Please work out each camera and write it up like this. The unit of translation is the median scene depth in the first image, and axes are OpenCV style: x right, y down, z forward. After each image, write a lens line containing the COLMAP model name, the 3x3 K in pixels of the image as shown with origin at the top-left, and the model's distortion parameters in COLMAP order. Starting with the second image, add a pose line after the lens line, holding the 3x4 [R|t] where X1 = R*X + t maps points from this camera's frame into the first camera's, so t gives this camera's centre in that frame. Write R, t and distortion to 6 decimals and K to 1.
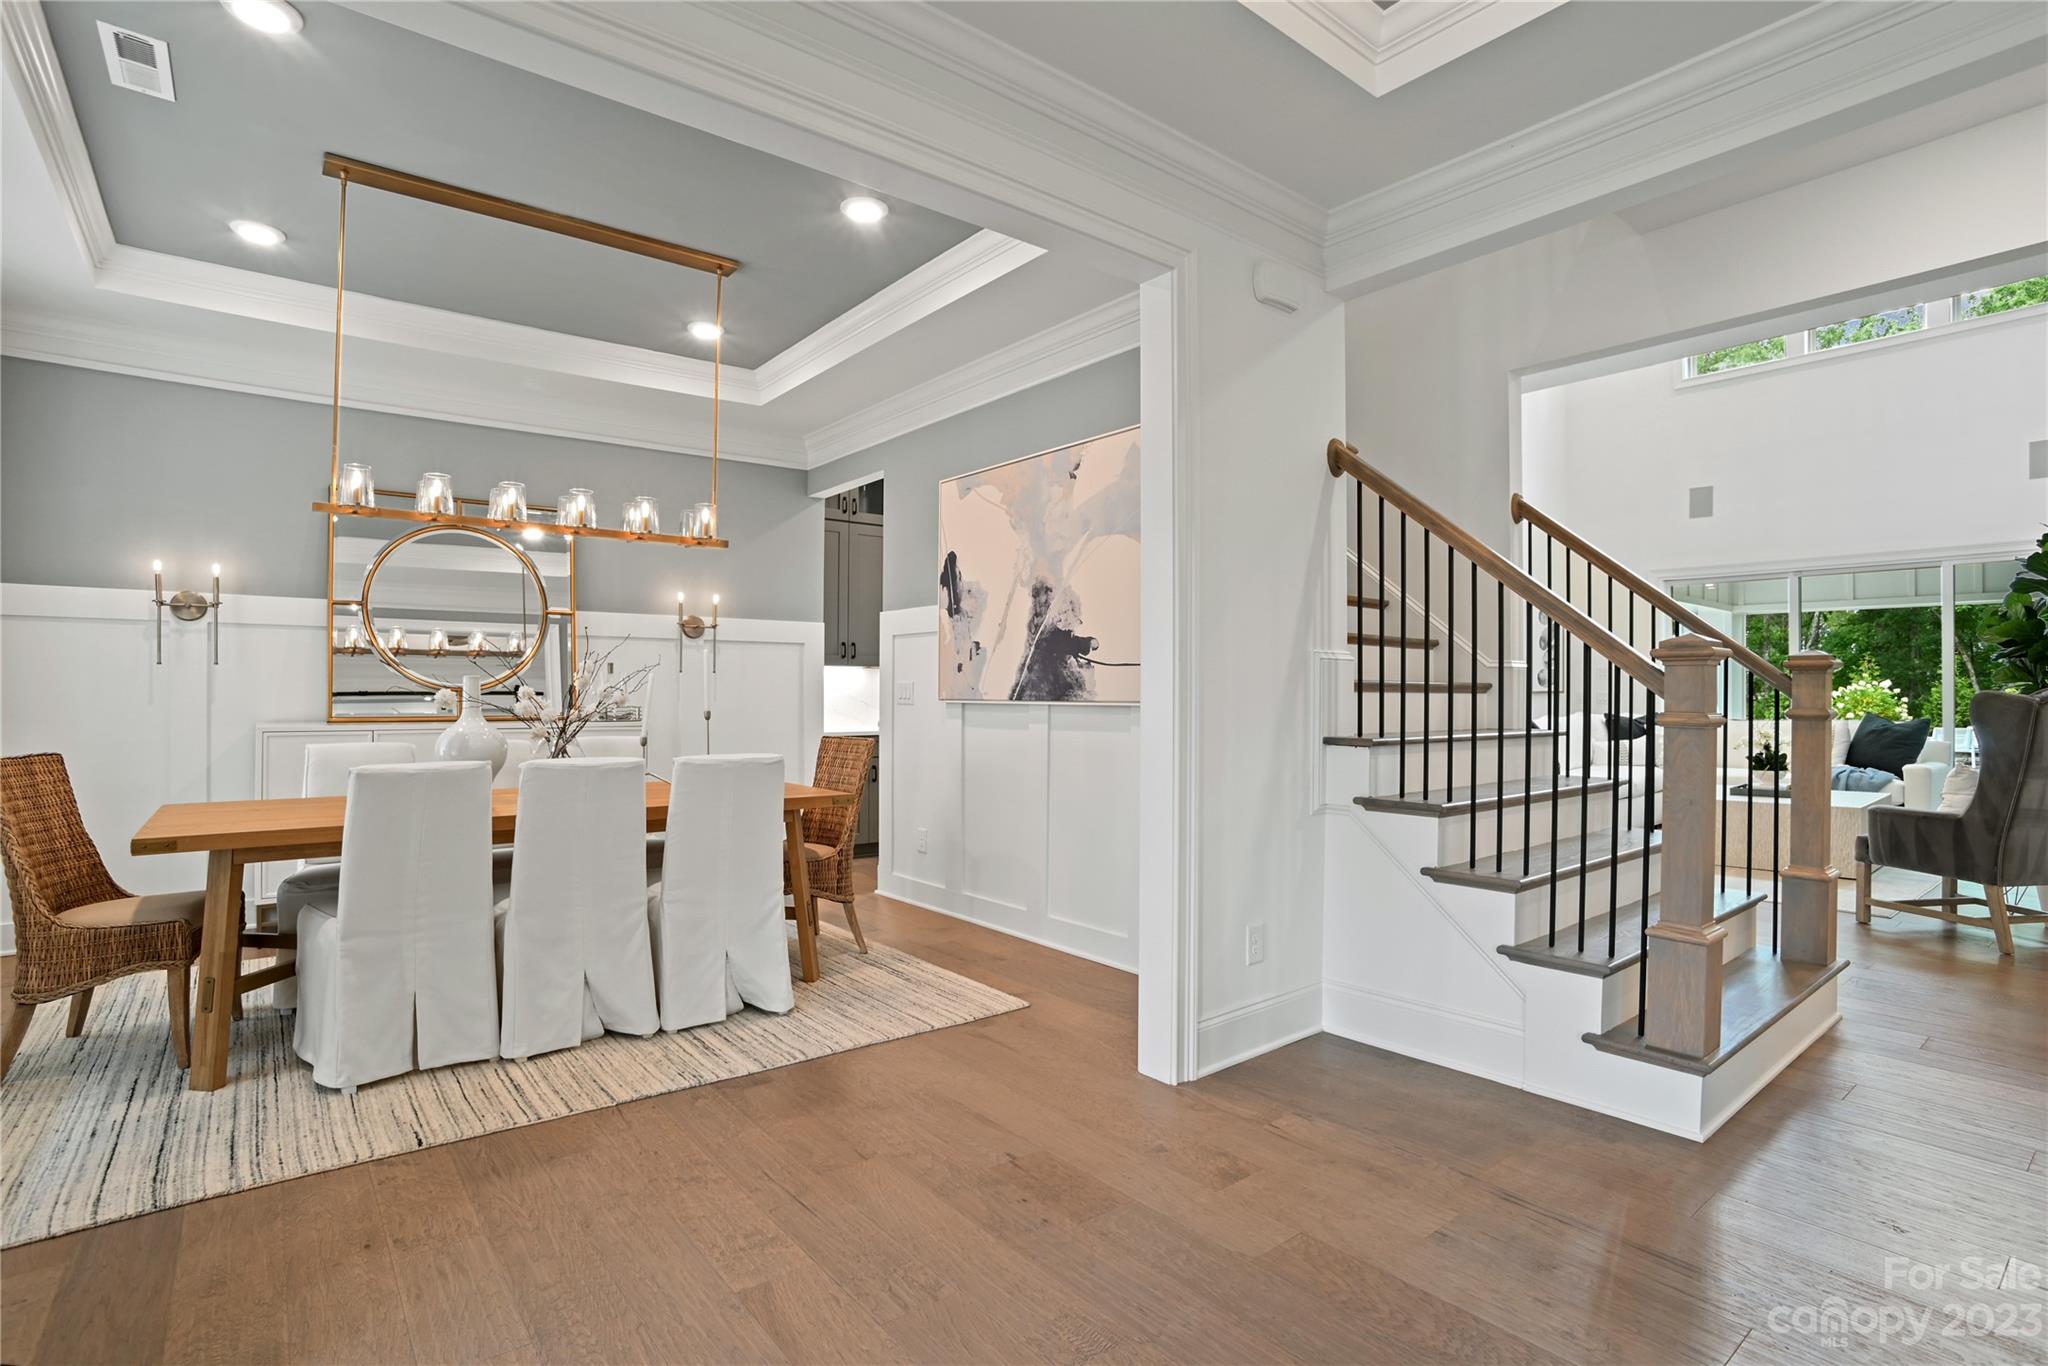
lens RADIAL K [[999.9, 0, 1014.5], [0, 999.9, 700.0], [0, 0, 1]] dist [-0.003219, 0.001997]
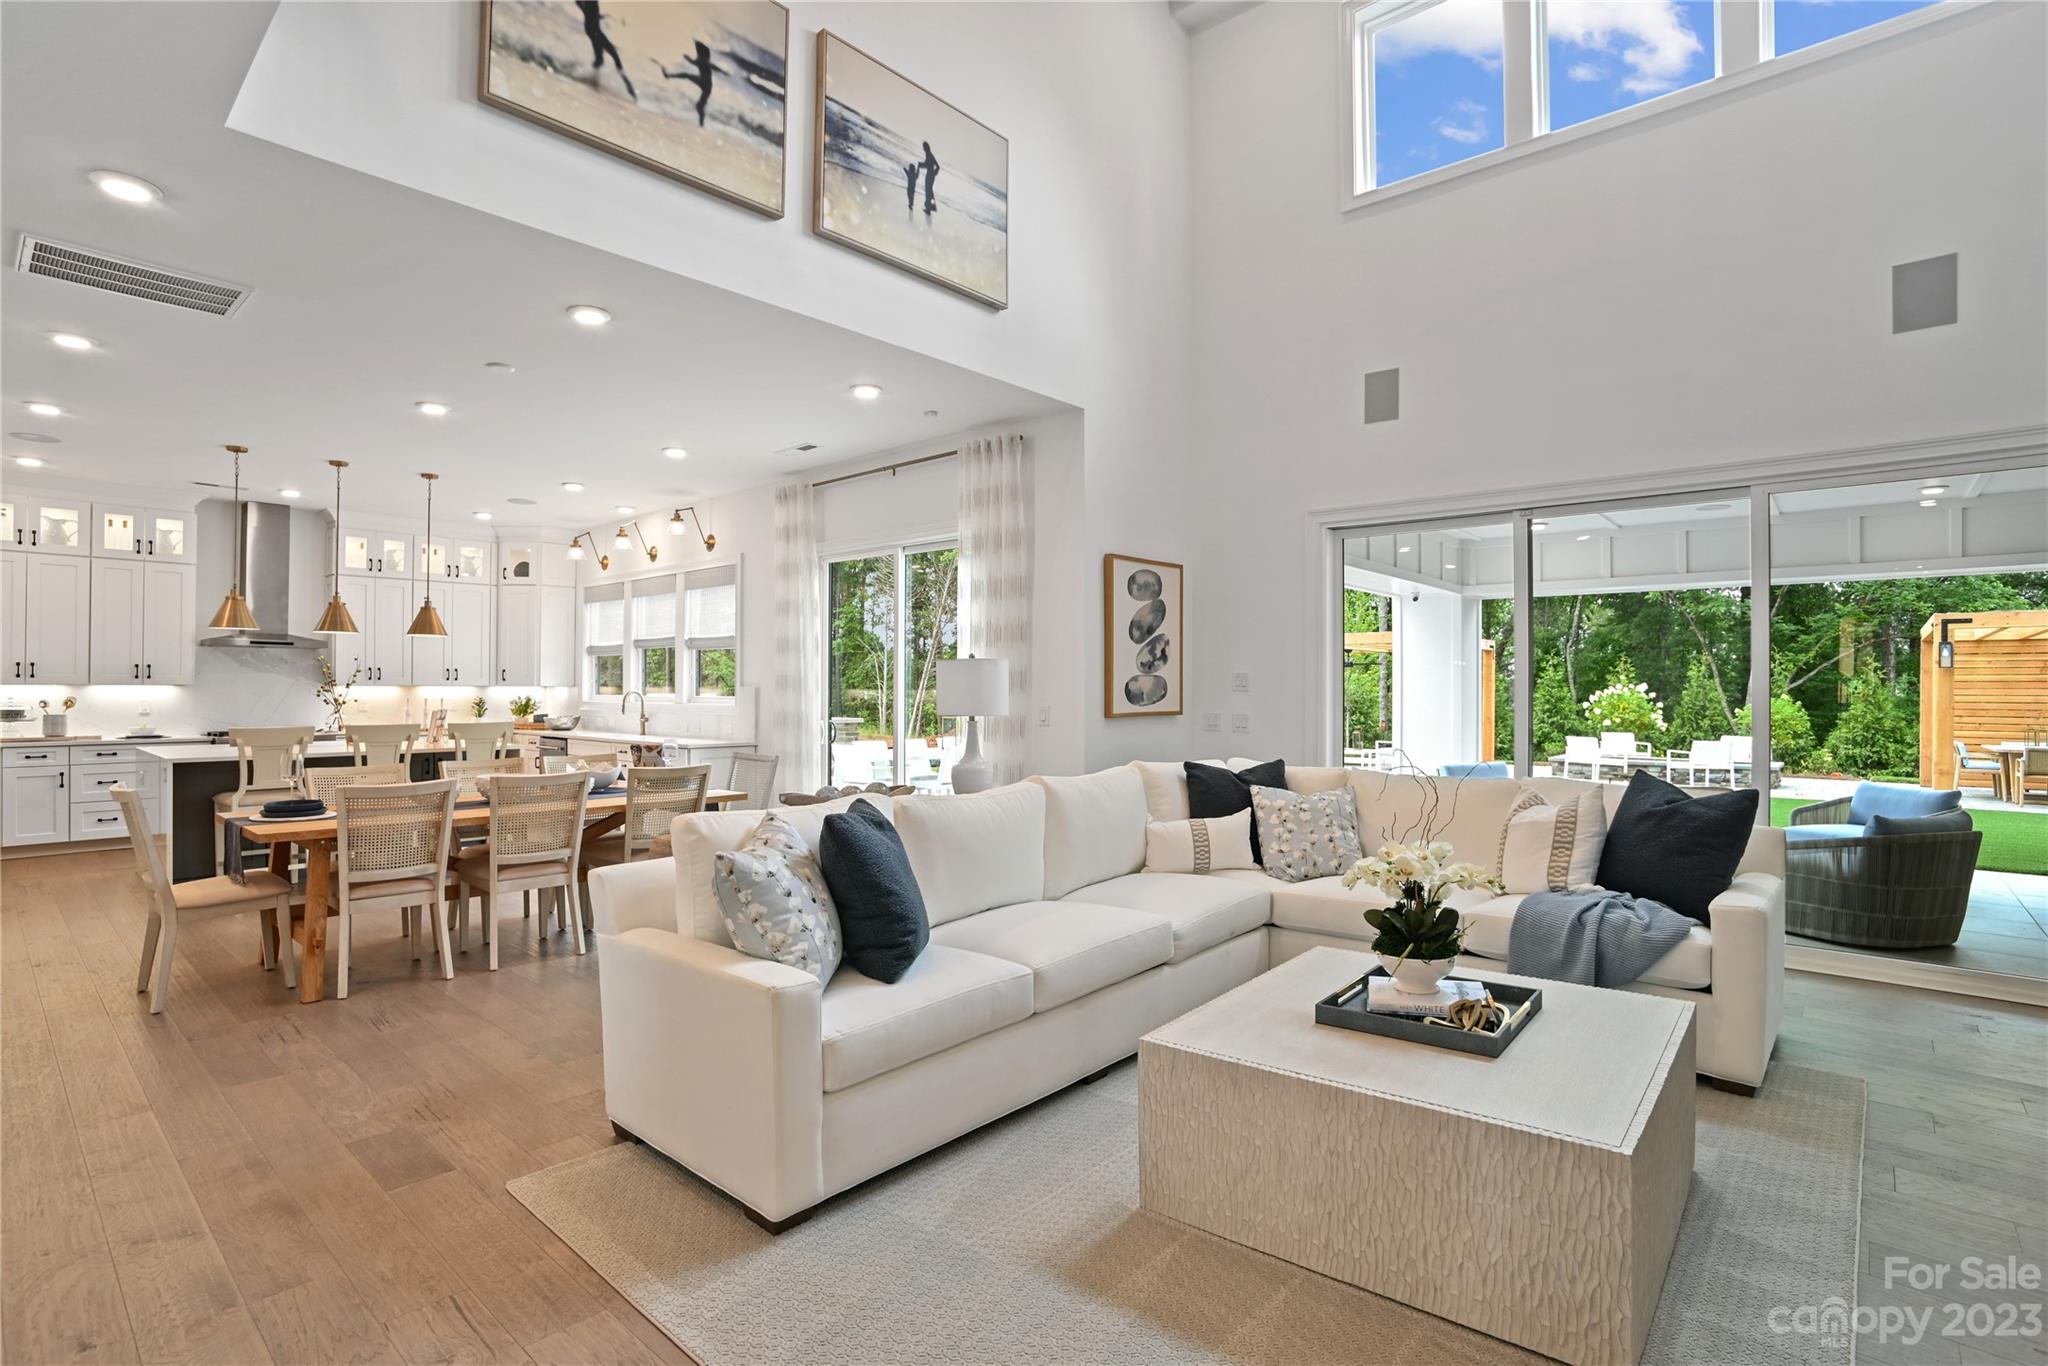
lens RADIAL K [[999.9, 0, 1025.4], [0, 999.9, 679.8], [0, 0, 1]] dist [-0.003219, 0.001997]
pose [[0.985710, 0.004444, 0.168392, 0.185436], [-0.001902, 0.999882, -0.015255, -0.009364], [-0.168440, 0.014716, 0.985602, 0.220827]]
